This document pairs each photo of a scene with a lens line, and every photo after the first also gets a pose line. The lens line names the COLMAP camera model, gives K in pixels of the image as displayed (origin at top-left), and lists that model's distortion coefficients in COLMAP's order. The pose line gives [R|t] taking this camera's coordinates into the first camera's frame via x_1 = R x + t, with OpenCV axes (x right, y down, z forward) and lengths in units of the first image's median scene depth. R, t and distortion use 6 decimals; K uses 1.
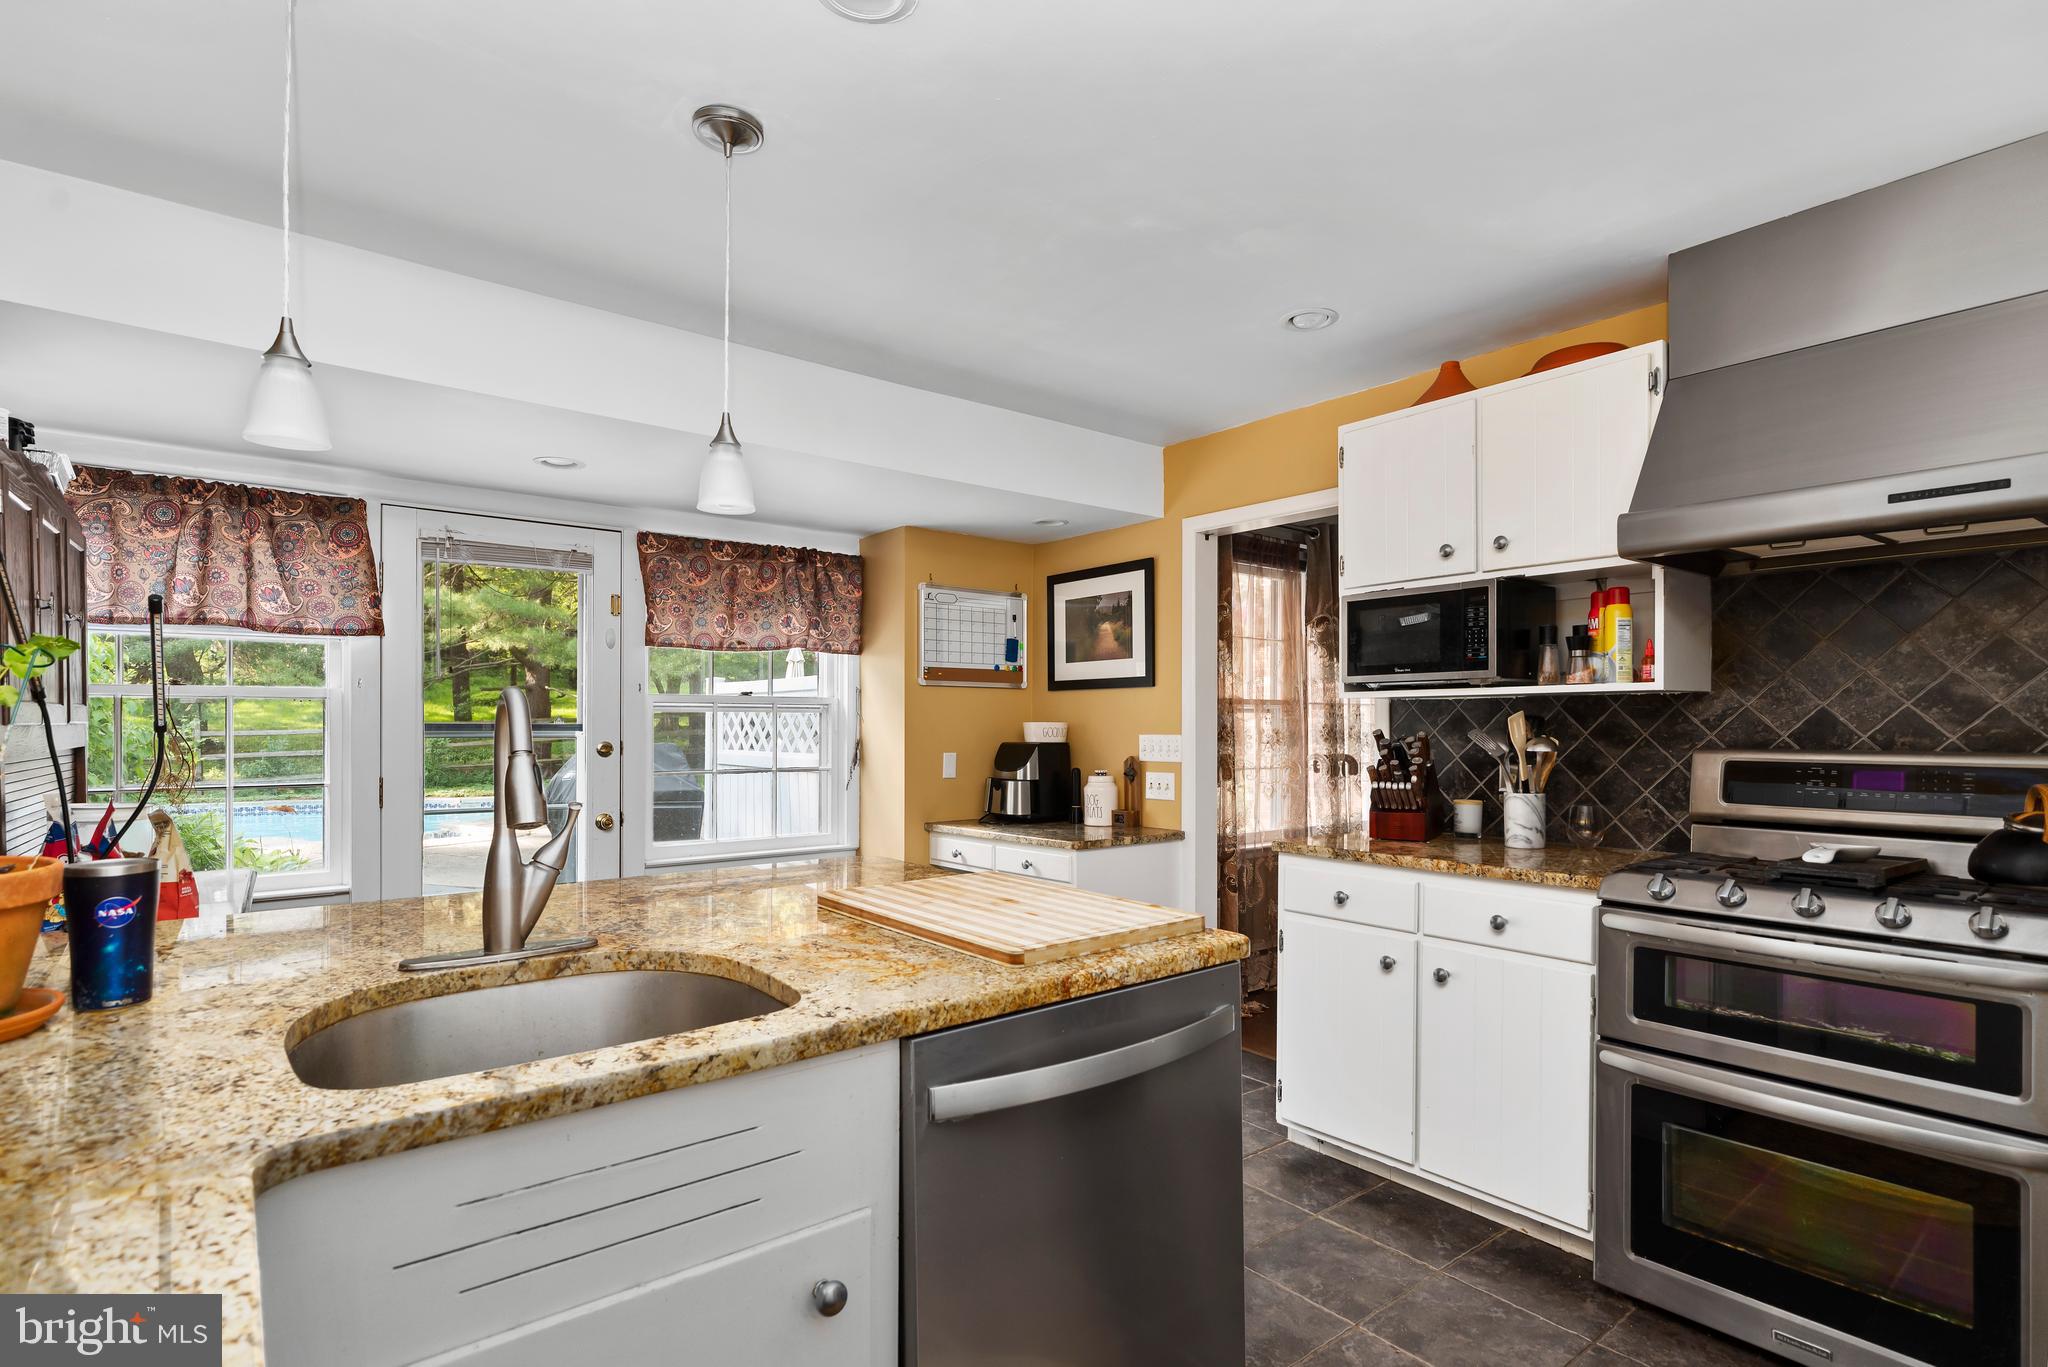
lens RADIAL K [[1004.1, 0, 1077.6], [0, 1004.1, 727.5], [0, 0, 1]] dist [0.003658, -0.001715]
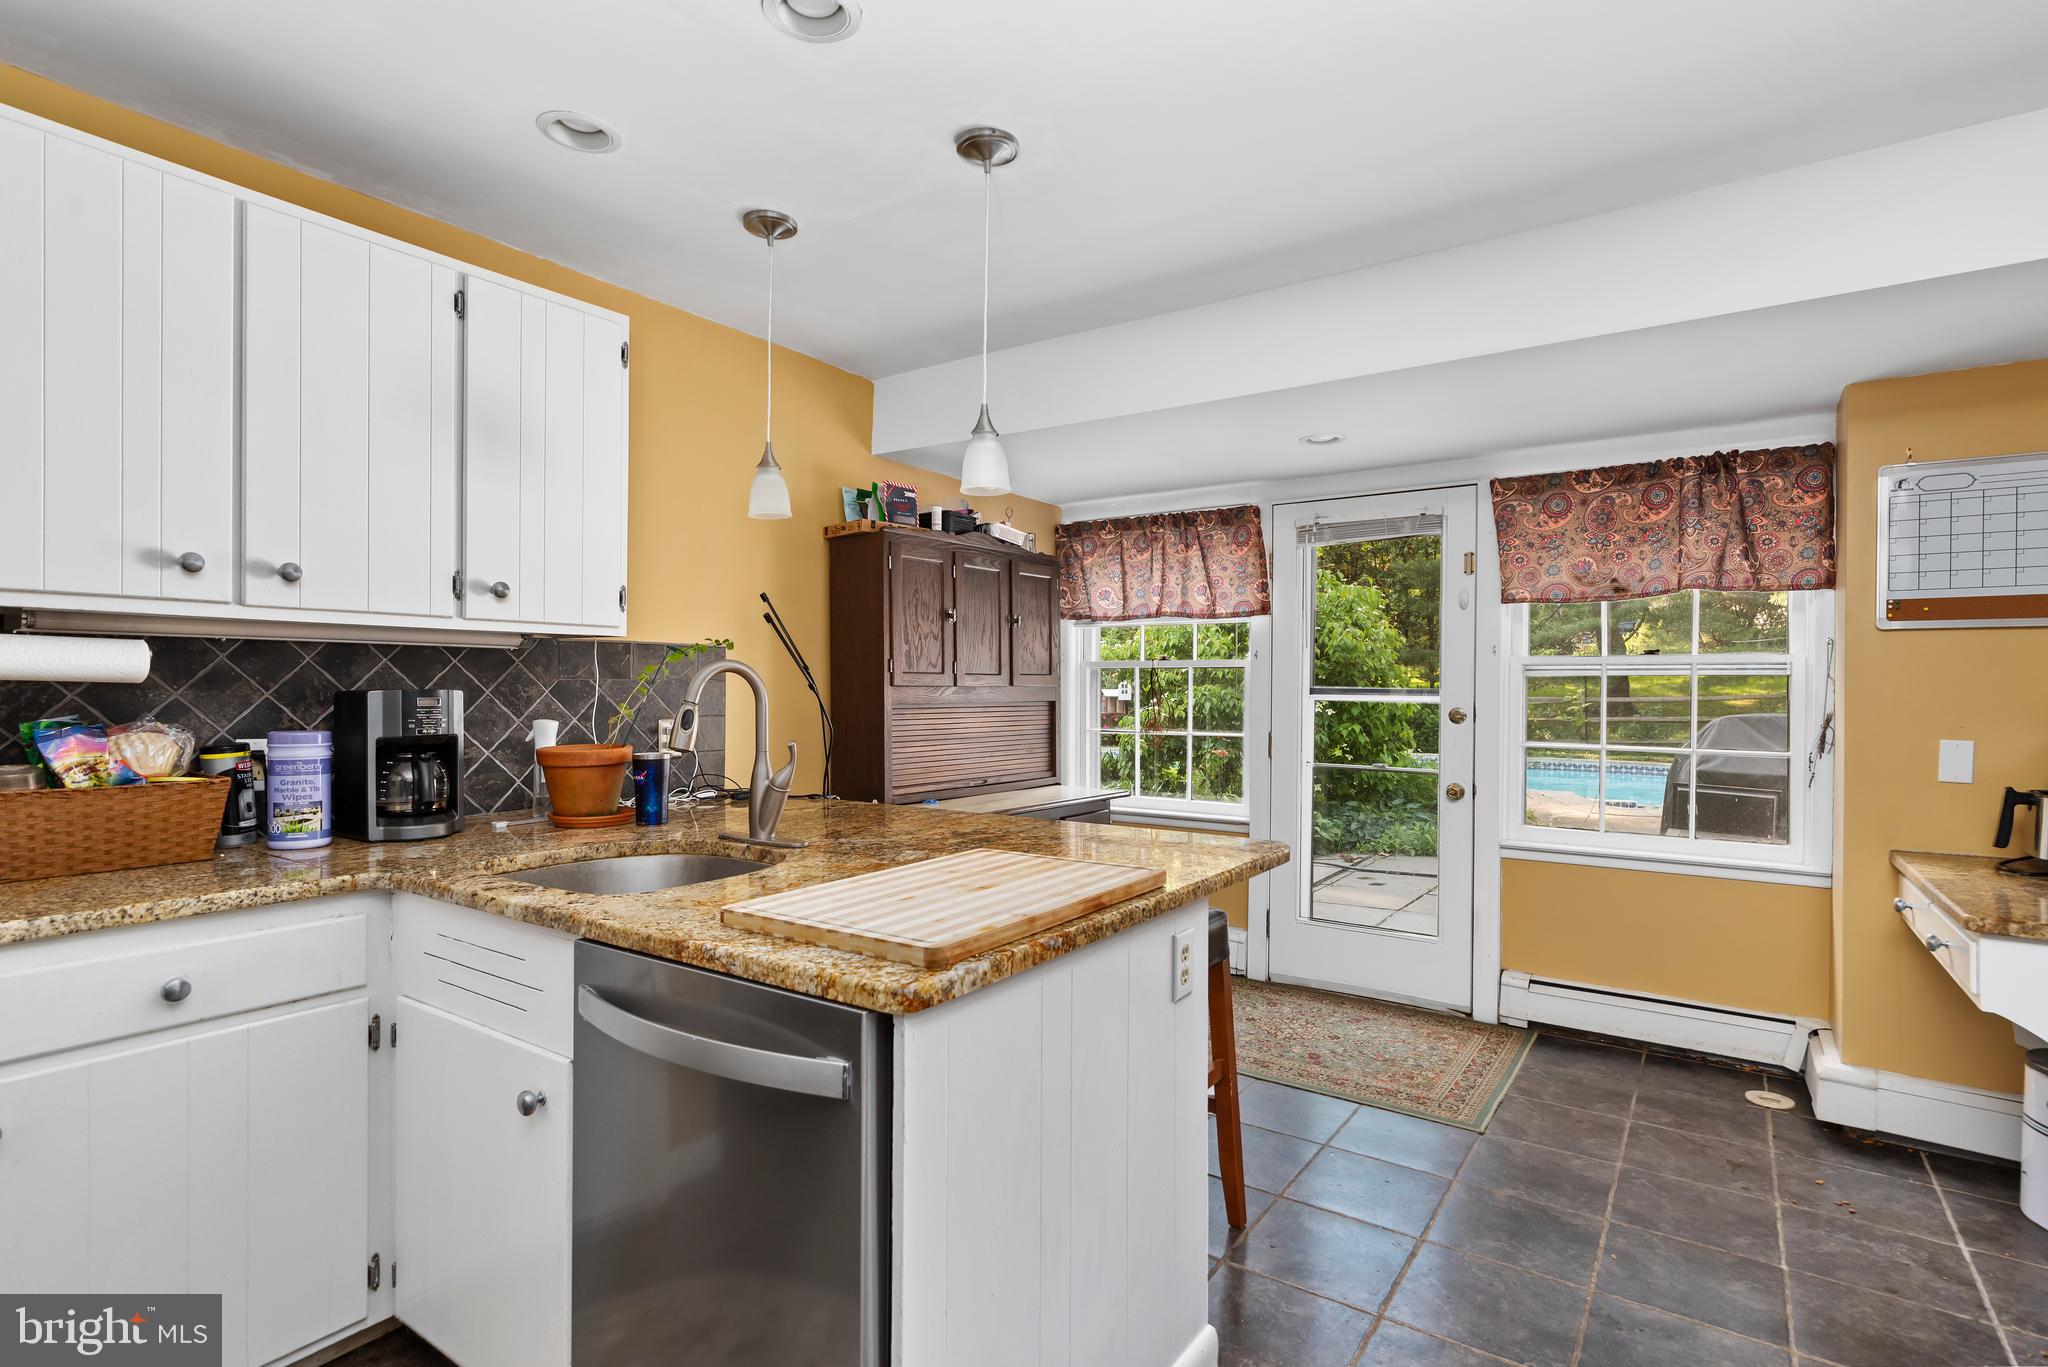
lens RADIAL K [[1004.1, 0, 1028.9], [0, 1004.1, 681.9], [0, 0, 1]] dist [0.003658, -0.001715]
pose [[0.263562, -0.003577, -0.964636, 0.387422], [-0.009648, 0.999933, -0.006344, -0.000406], [0.964594, 0.010979, 0.263510, 0.400357]]
